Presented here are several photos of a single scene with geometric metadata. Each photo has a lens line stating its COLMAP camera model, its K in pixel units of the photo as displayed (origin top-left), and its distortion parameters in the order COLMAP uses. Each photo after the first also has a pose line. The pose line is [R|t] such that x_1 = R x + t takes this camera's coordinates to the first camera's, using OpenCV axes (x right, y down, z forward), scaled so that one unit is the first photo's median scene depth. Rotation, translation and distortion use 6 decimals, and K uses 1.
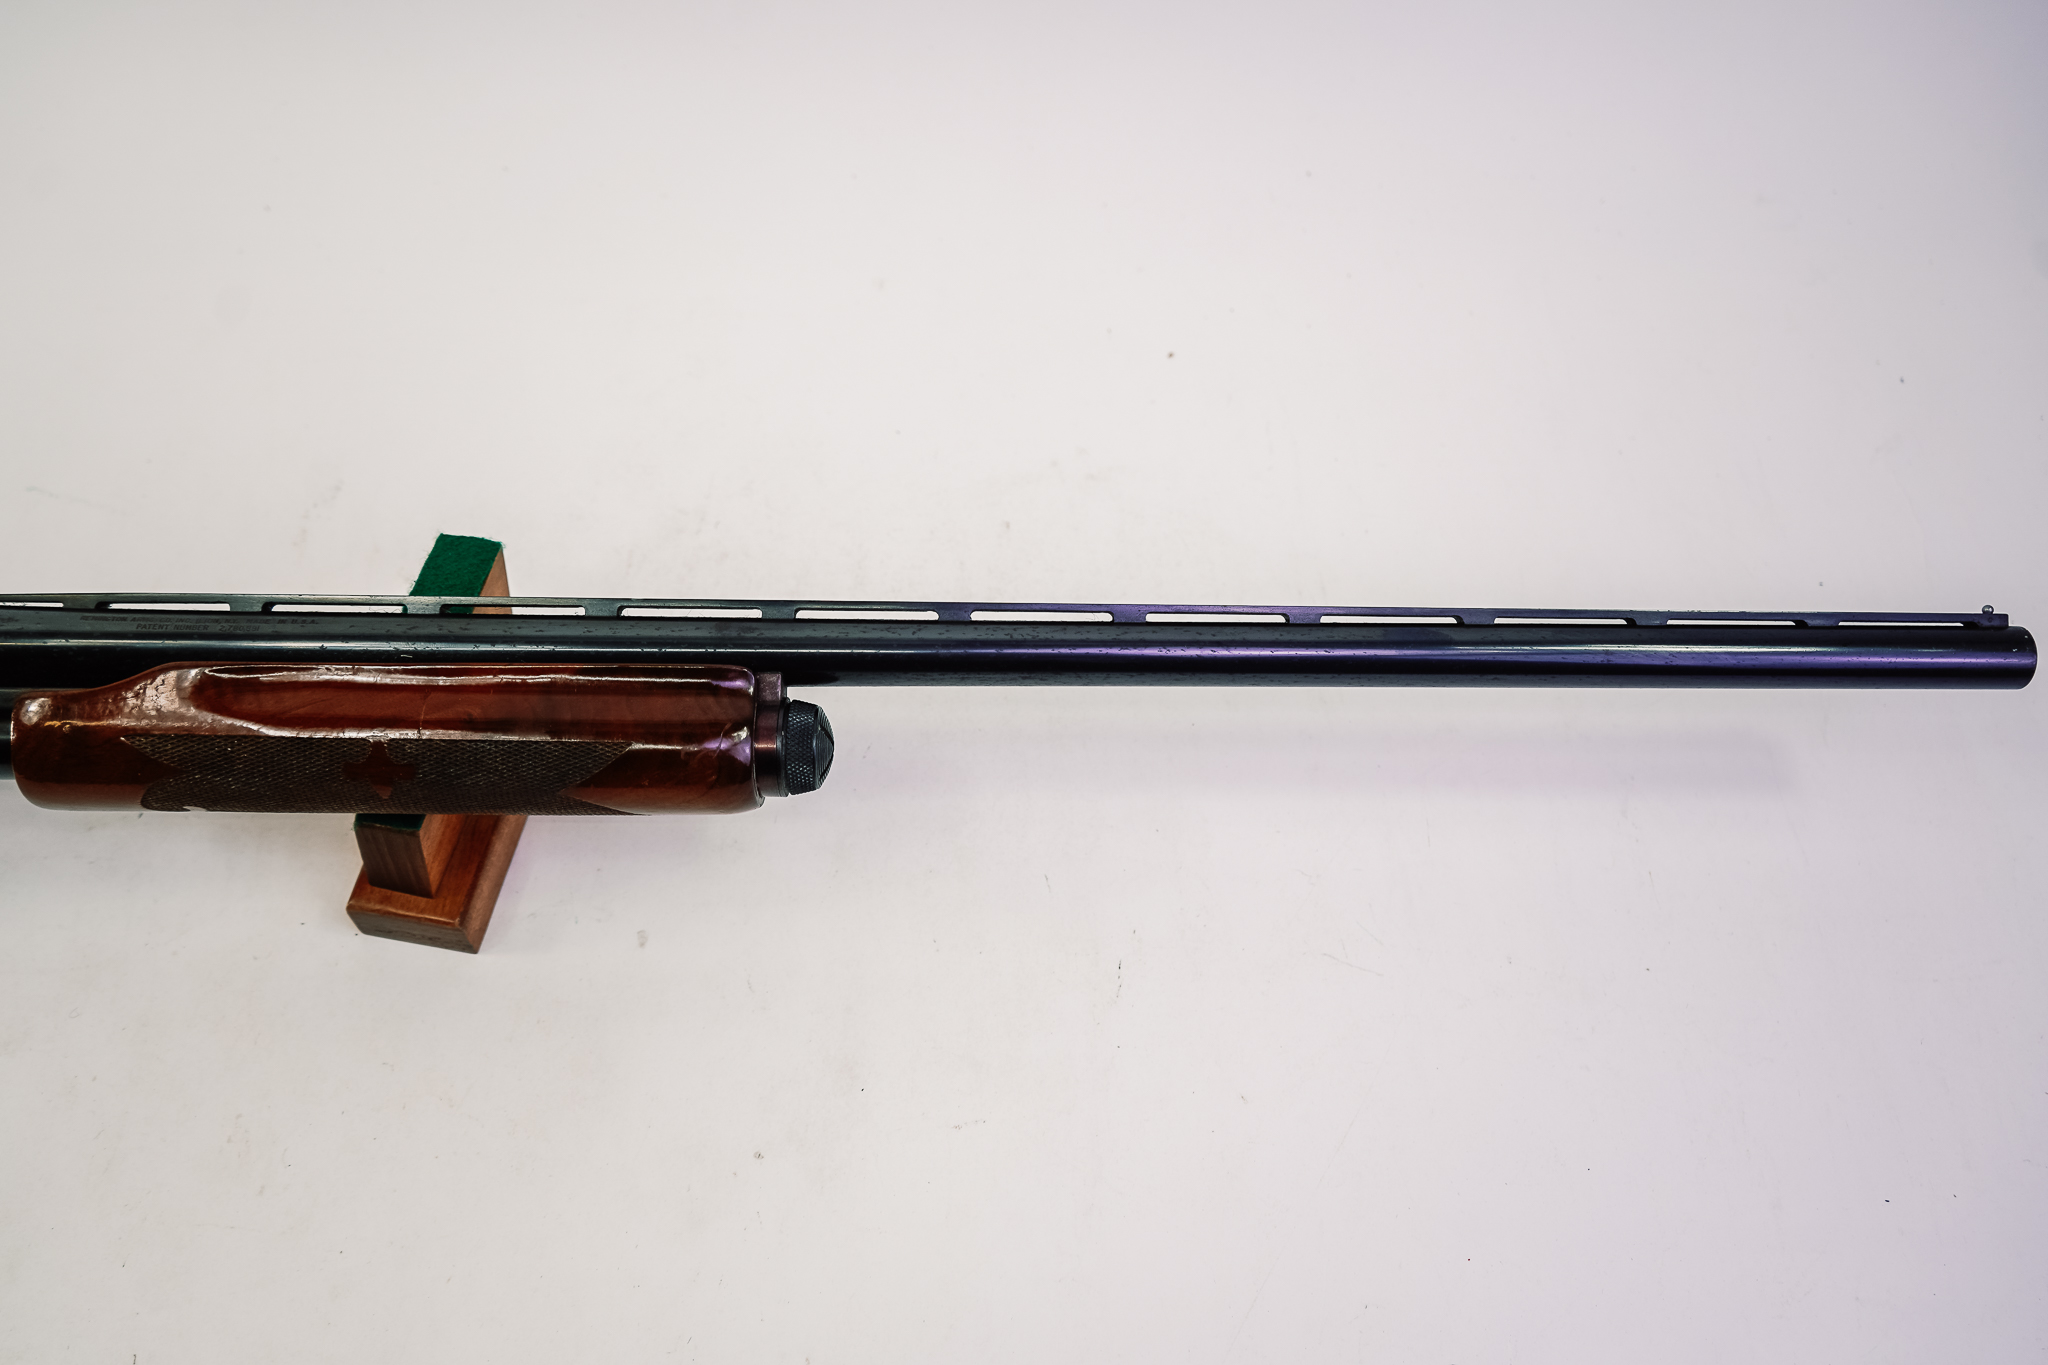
lens RADIAL K [[1626.5, 0, 1024.0], [0, 1626.5, 682.5], [0, 0, 1]] dist [-0.016095, 0.011868]
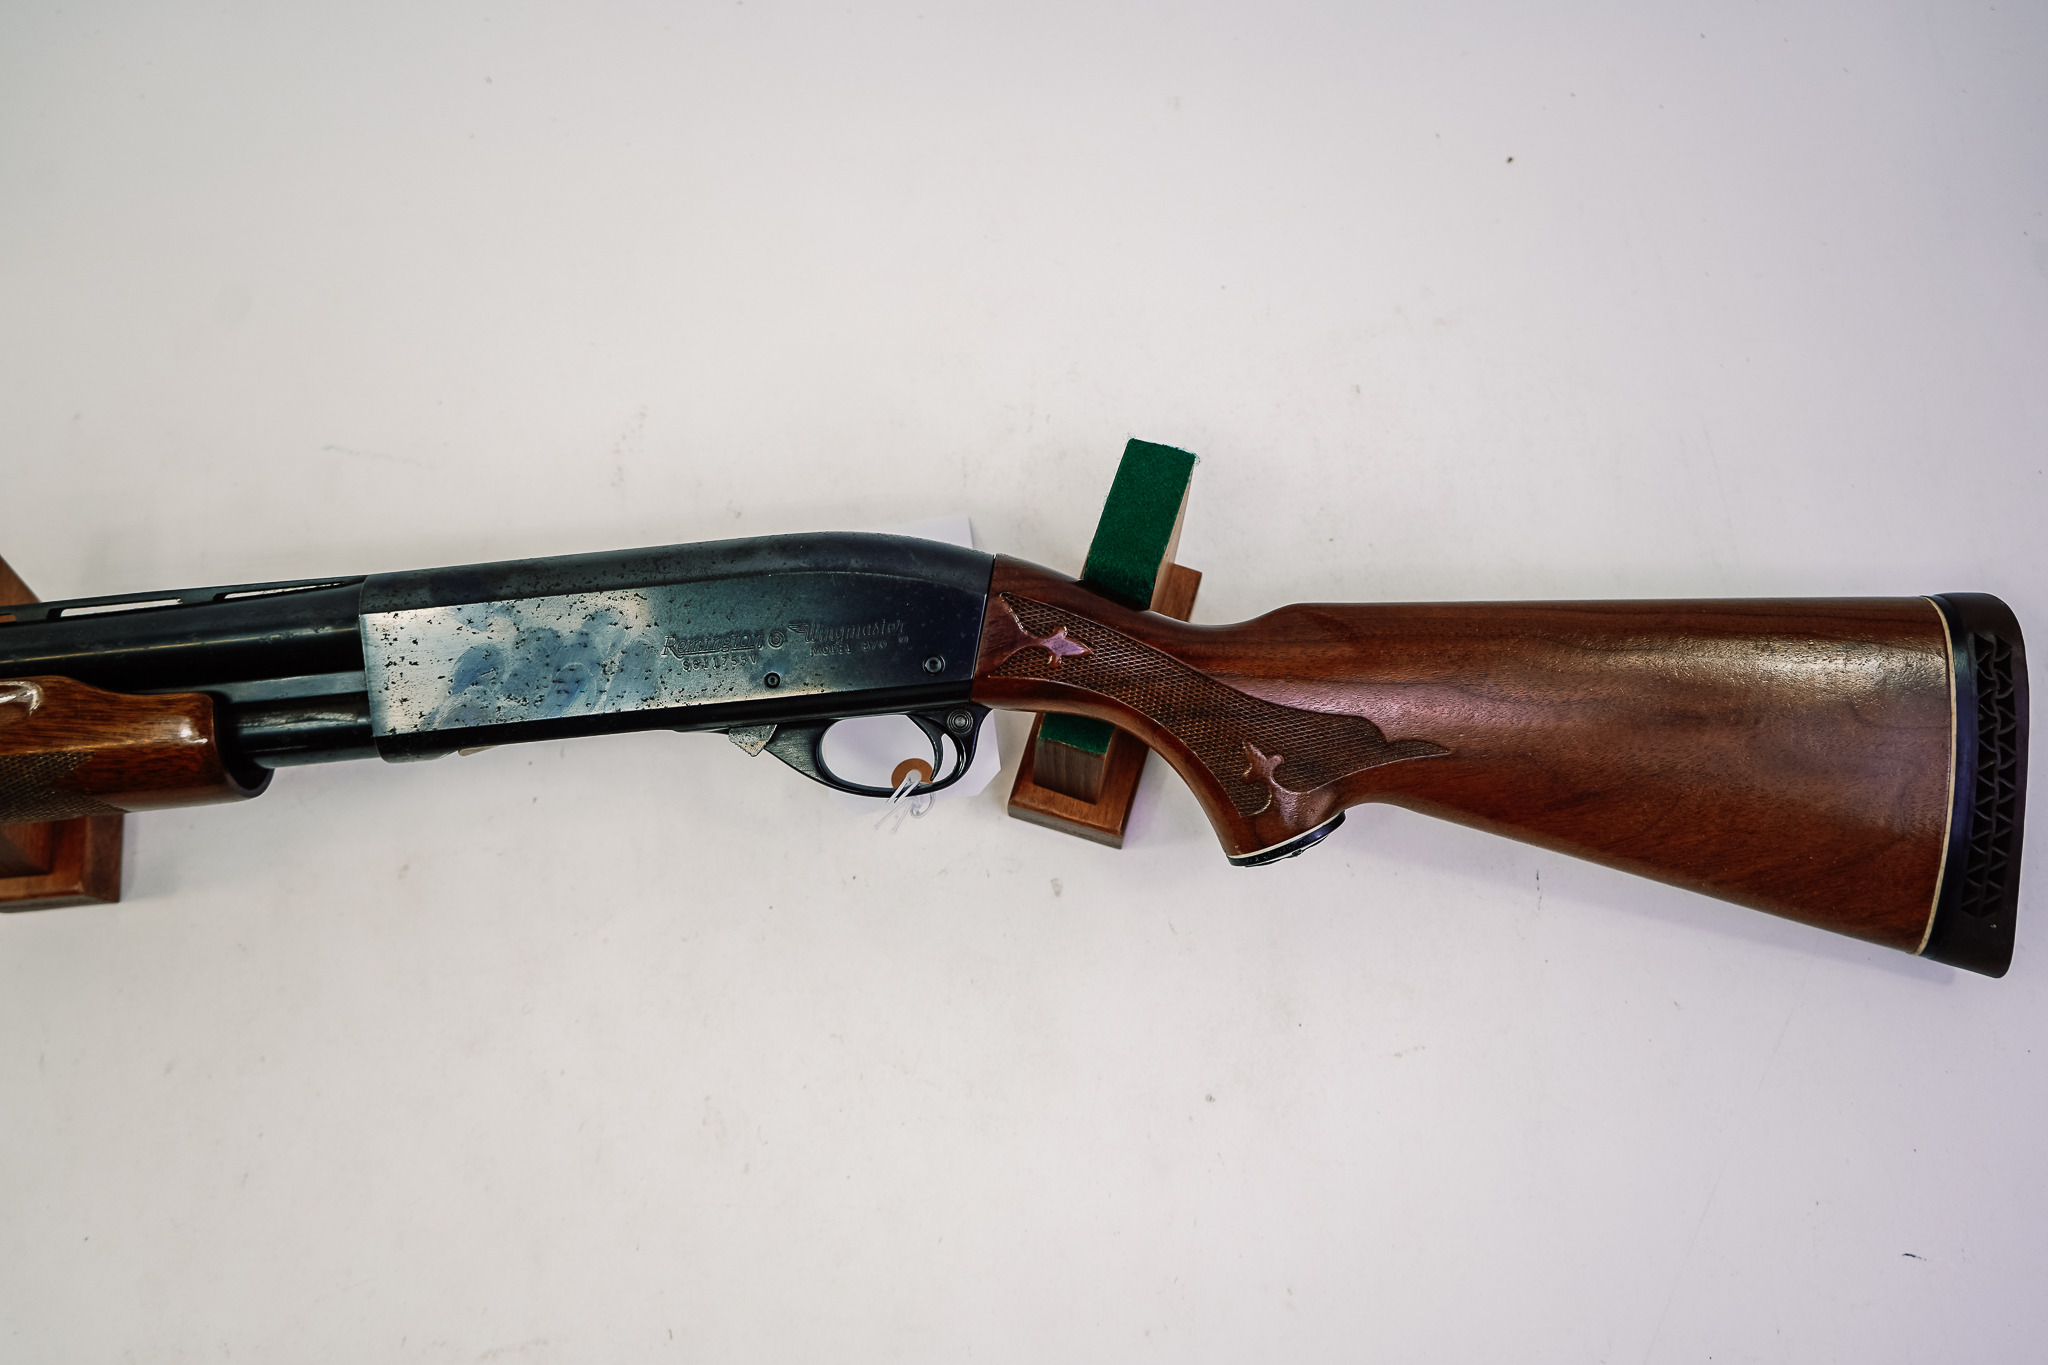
lens RADIAL K [[1626.5, 0, 1024.0], [0, 1626.5, 682.5], [0, 0, 1]] dist [-0.016095, 0.011868]
pose [[0.995231, -0.081045, -0.054282, -0.193997], [0.092307, 0.962383, 0.255534, -0.226422], [0.031530, -0.259326, 0.965275, 0.064780]]
